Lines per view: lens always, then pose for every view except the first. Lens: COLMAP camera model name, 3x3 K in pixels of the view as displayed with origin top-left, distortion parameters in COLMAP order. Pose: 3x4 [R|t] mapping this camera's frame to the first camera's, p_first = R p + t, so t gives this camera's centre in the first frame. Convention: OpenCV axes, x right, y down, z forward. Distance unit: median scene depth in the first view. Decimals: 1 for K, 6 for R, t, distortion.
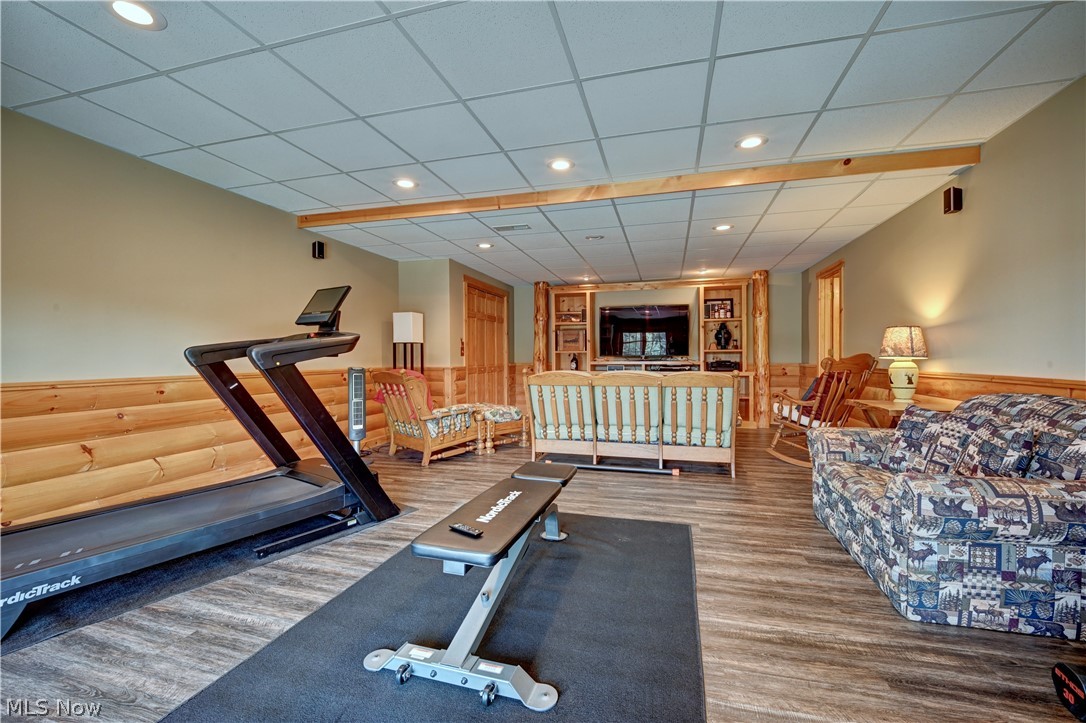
lens RADIAL K [[445.0, 0, 533.6], [0, 445.0, 363.3], [0, 0, 1]] dist [-0.014673, -0.003409]
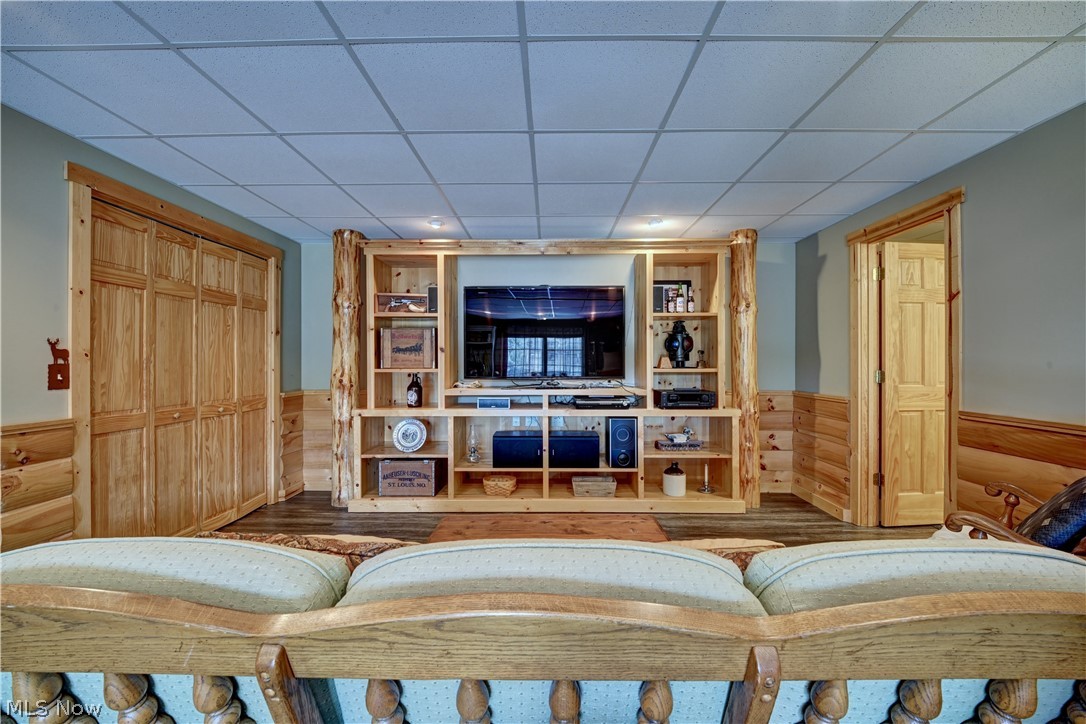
lens RADIAL K [[445.0, 0, 544.7], [0, 445.0, 363.3], [0, 0, 1]] dist [-0.014673, -0.003409]
pose [[0.962856, 0.003960, 0.269988, 0.099712], [-0.000719, 0.999927, -0.012101, -0.028464], [-0.270016, 0.011458, 0.962788, 0.474422]]
